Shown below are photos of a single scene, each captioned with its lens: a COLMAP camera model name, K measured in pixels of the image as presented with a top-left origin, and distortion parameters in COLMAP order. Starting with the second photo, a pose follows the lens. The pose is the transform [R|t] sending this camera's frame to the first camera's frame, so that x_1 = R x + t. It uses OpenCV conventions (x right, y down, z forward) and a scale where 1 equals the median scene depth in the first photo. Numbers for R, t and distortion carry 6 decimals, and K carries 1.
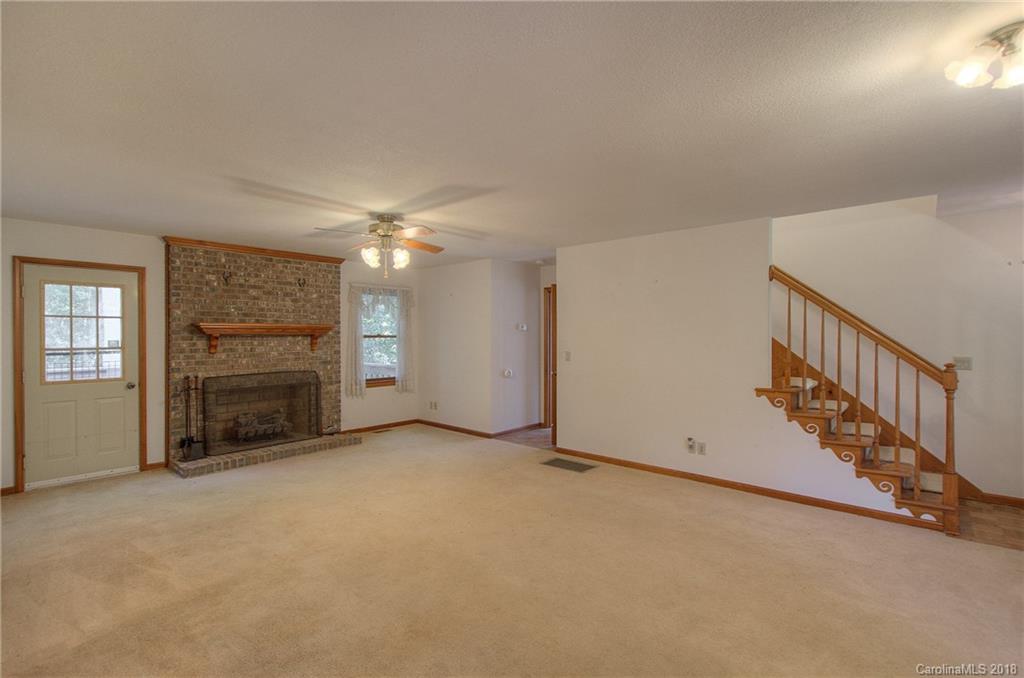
lens RADIAL K [[467.7, 0, 500.5], [0, 467.7, 333.1], [0, 0, 1]] dist [0.001731, 0.000139]
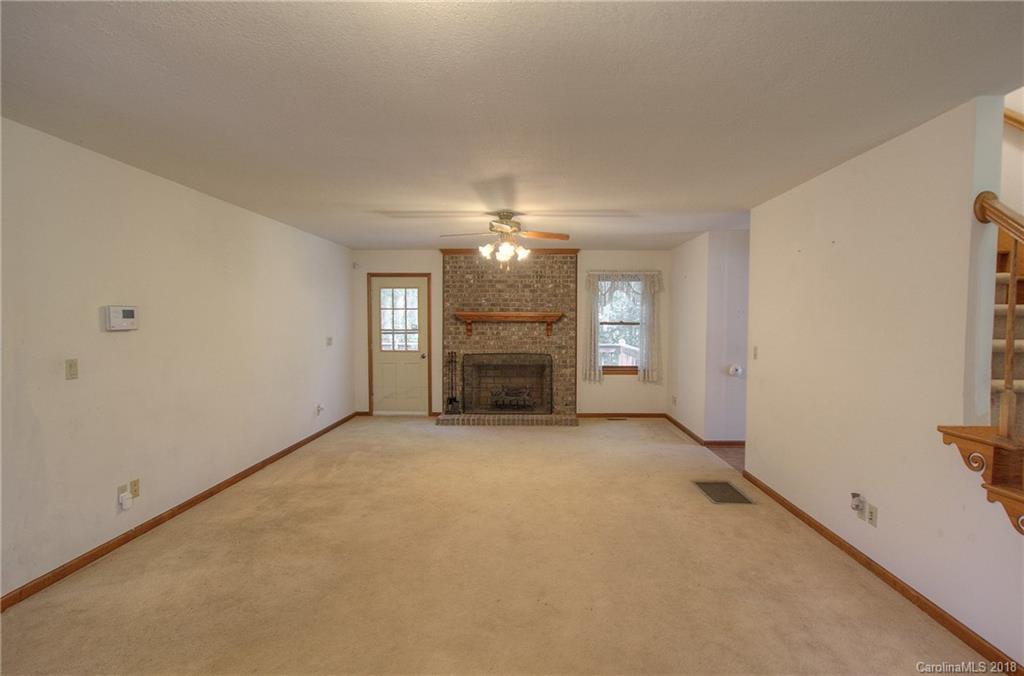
lens RADIAL K [[502.3, 0, 522.5], [0, 502.3, 342.2], [0, 0, 1]] dist [-0.000543, 0.000036]
pose [[0.651460, 0.037687, -0.757747, 0.510556], [-0.001331, 0.998821, 0.048533, -0.005671], [0.758682, -0.030609, 0.650742, 0.200342]]
